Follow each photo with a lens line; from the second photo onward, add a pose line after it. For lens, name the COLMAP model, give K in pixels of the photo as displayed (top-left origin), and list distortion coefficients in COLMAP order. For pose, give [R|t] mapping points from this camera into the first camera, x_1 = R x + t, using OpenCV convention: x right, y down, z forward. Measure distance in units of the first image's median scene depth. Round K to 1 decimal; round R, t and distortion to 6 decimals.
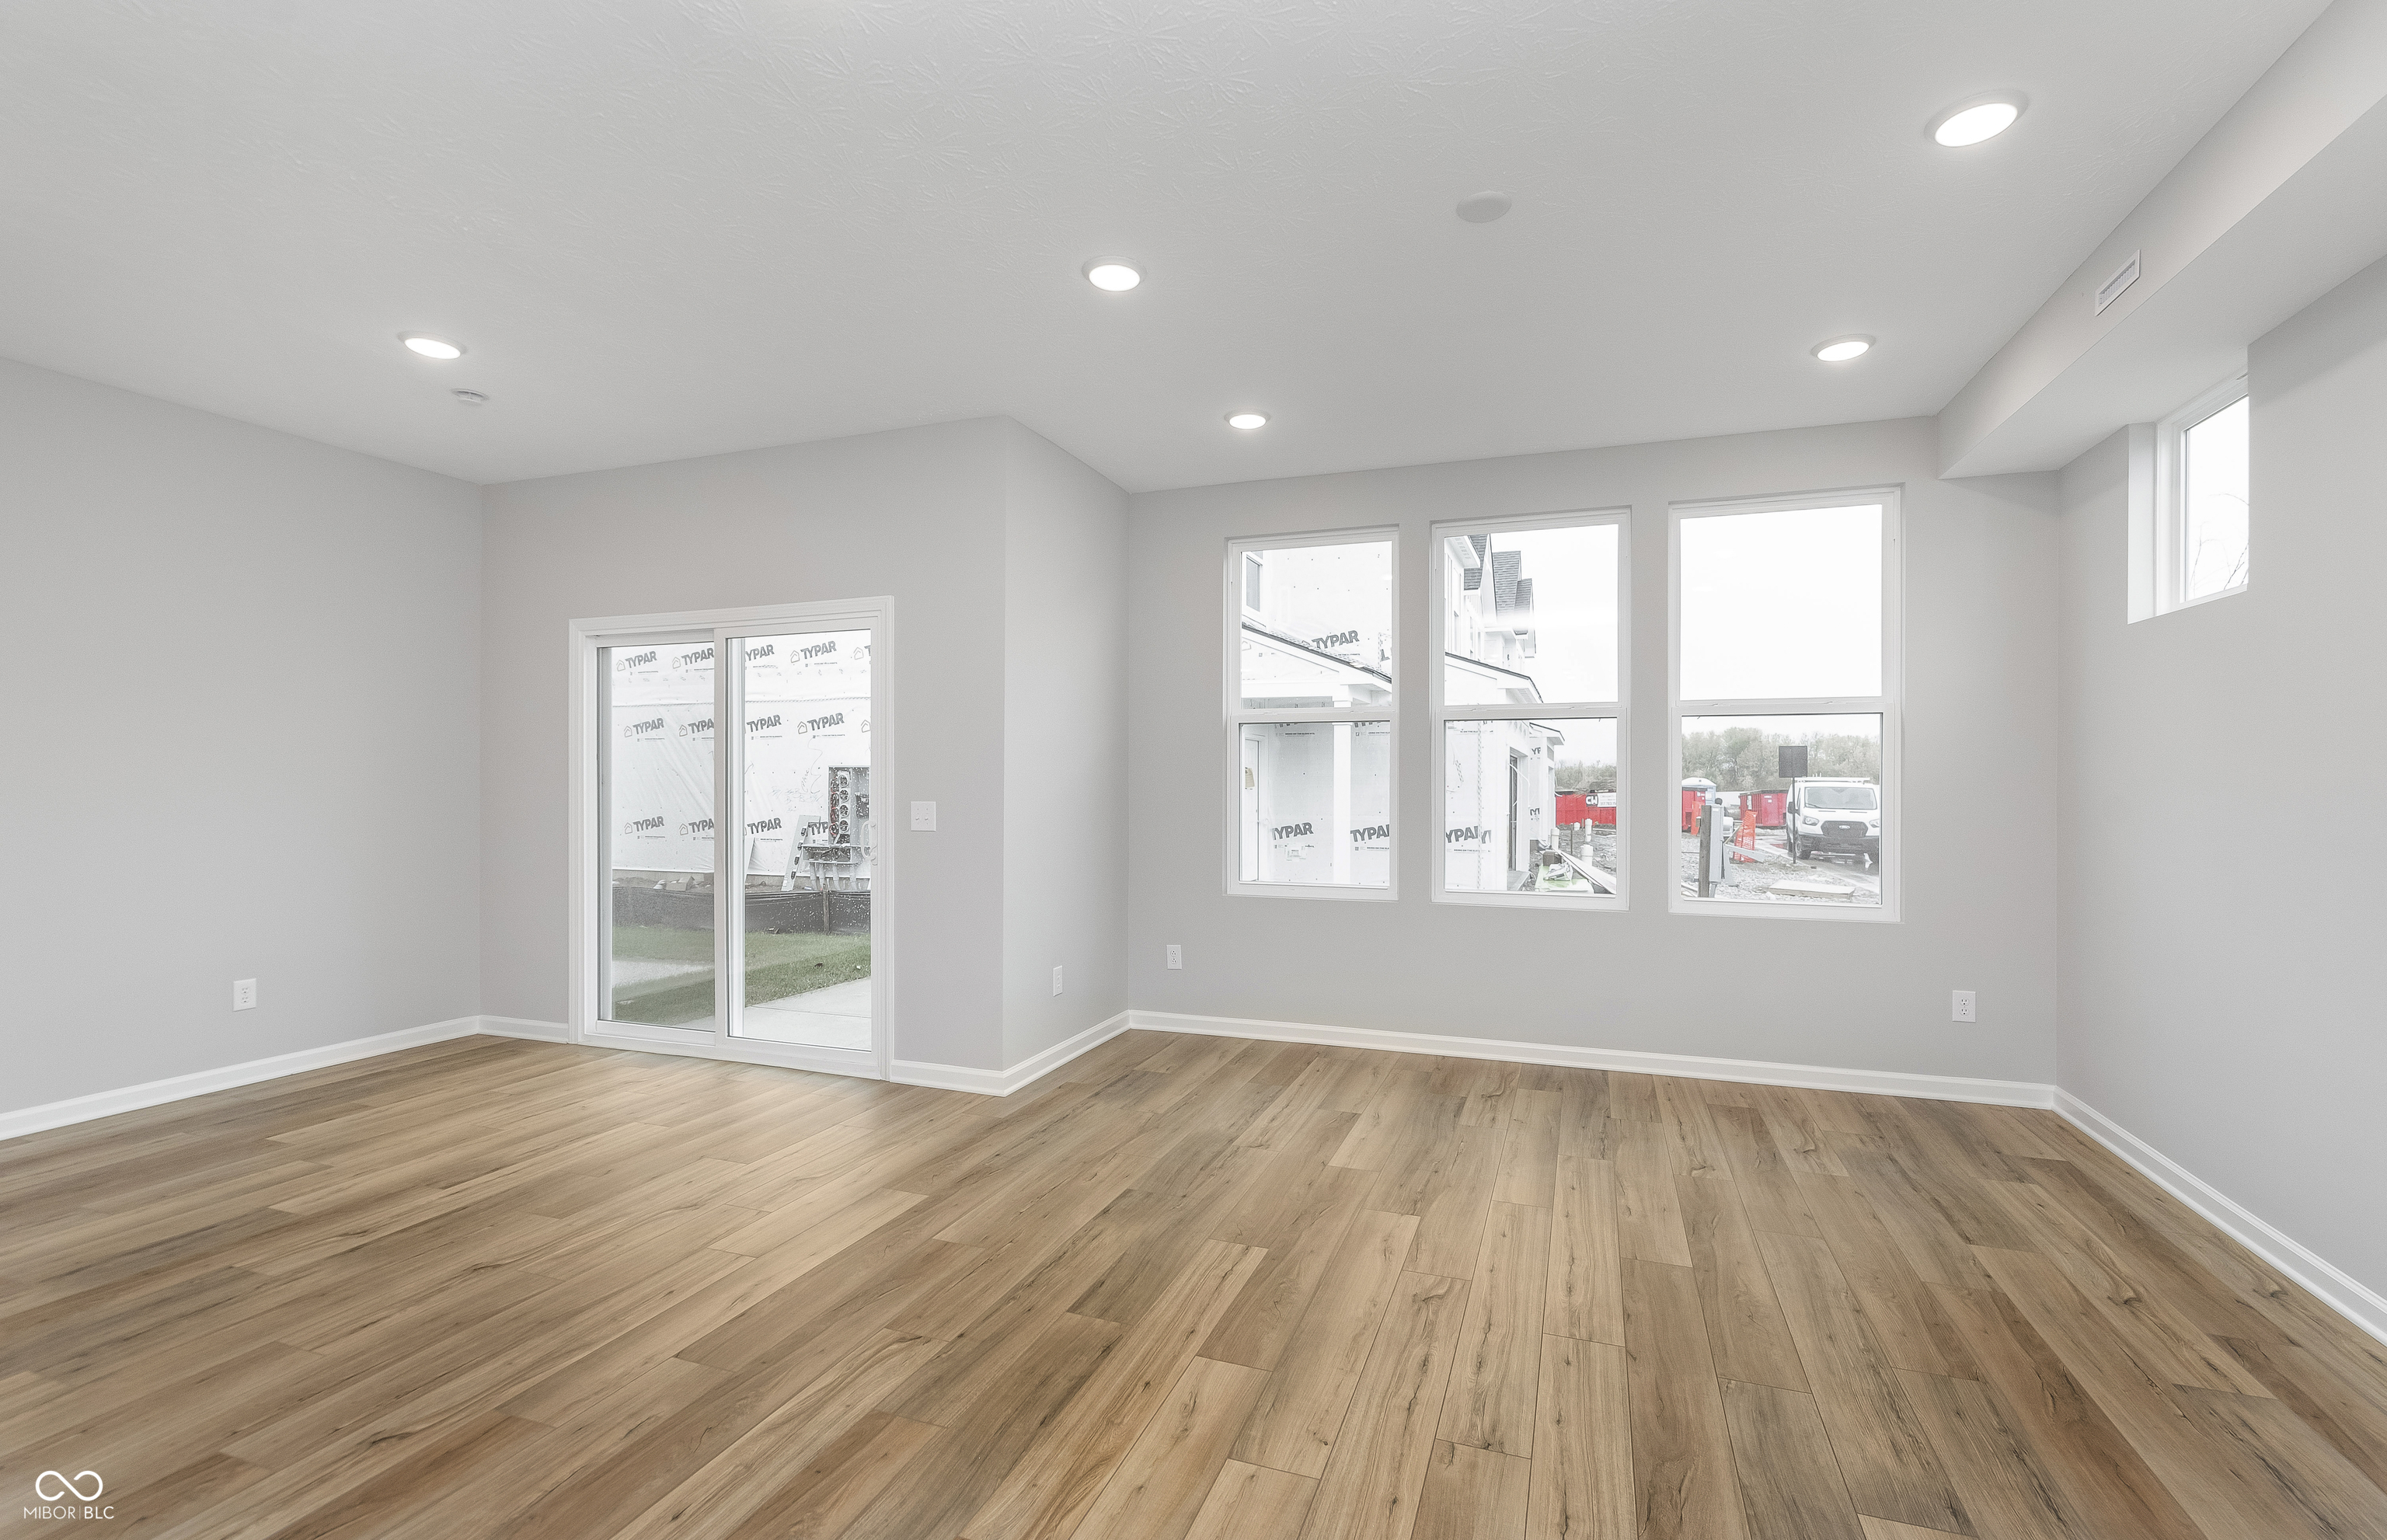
lens RADIAL K [[1041.3, 0, 1227.2], [0, 1041.3, 791.5], [0, 0, 1]] dist [0.000038, 0.000105]
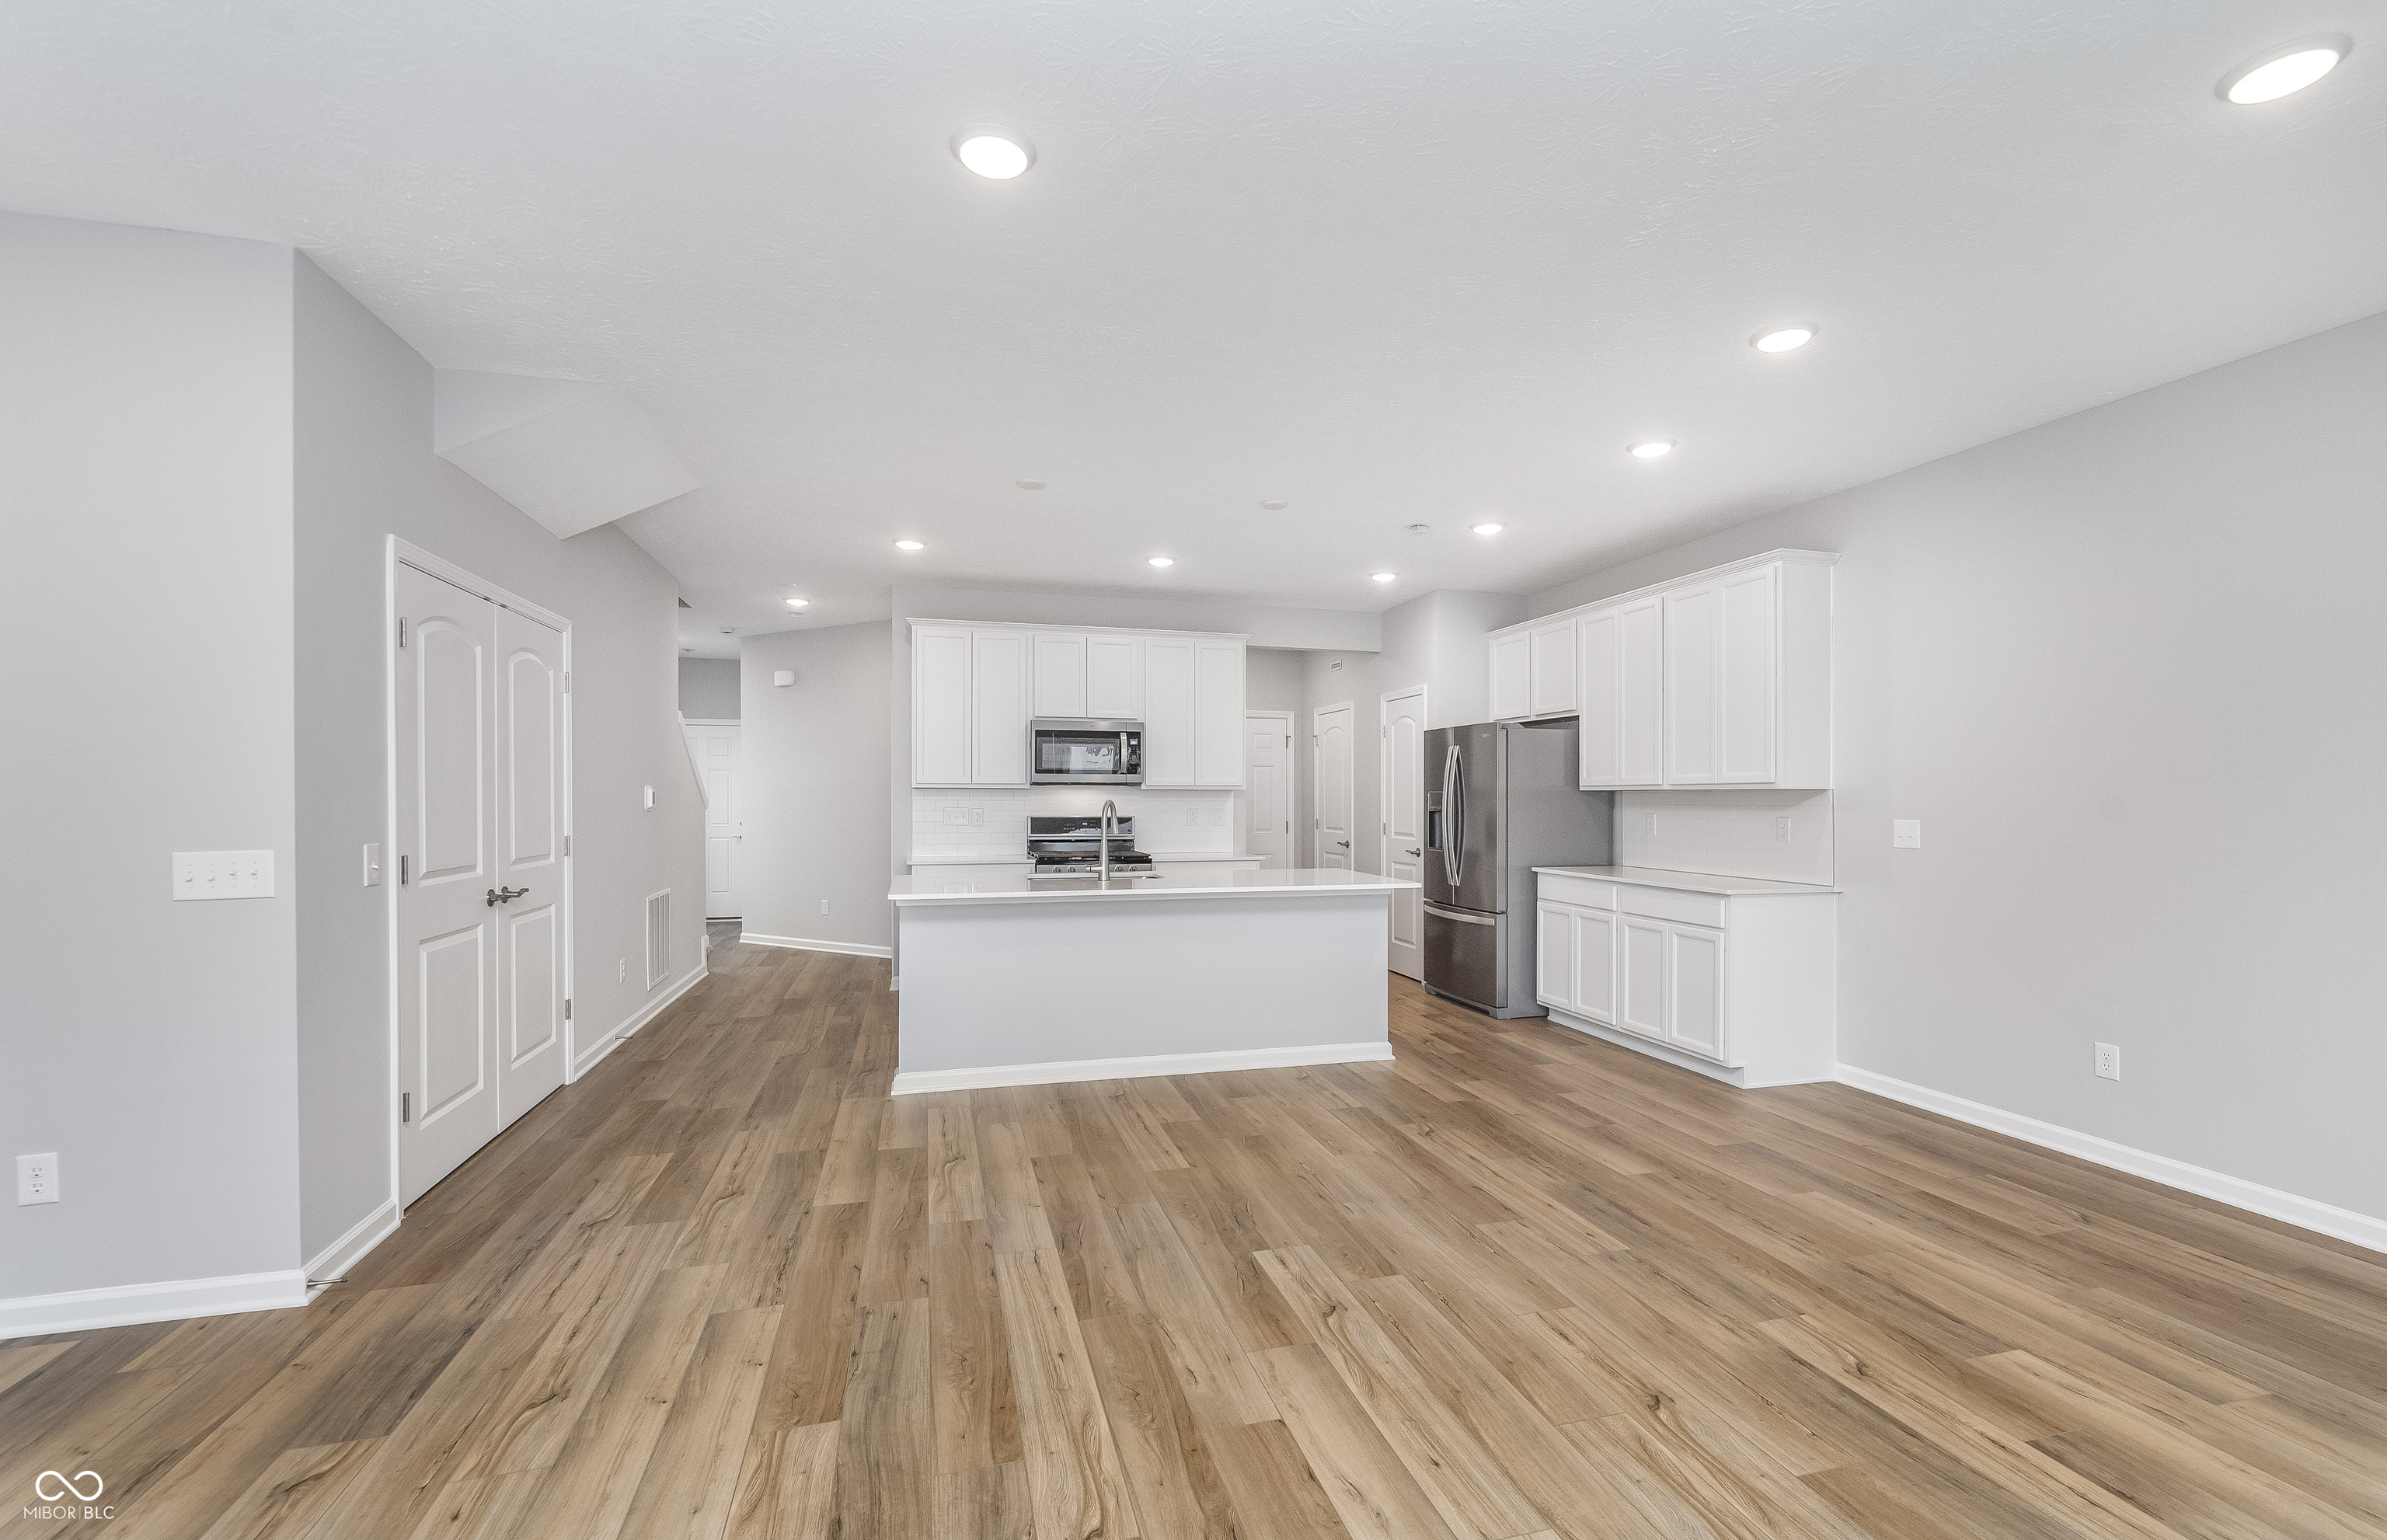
lens RADIAL K [[1031.5, 0, 1208.9], [0, 1031.5, 801.7], [0, 0, 1]] dist [0.001453, 0.000499]
pose [[-0.821530, -0.000479, -0.570164, 0.047393], [-0.008716, 0.999893, 0.011718, -0.027055], [0.570098, 0.014596, -0.821447, 1.230228]]
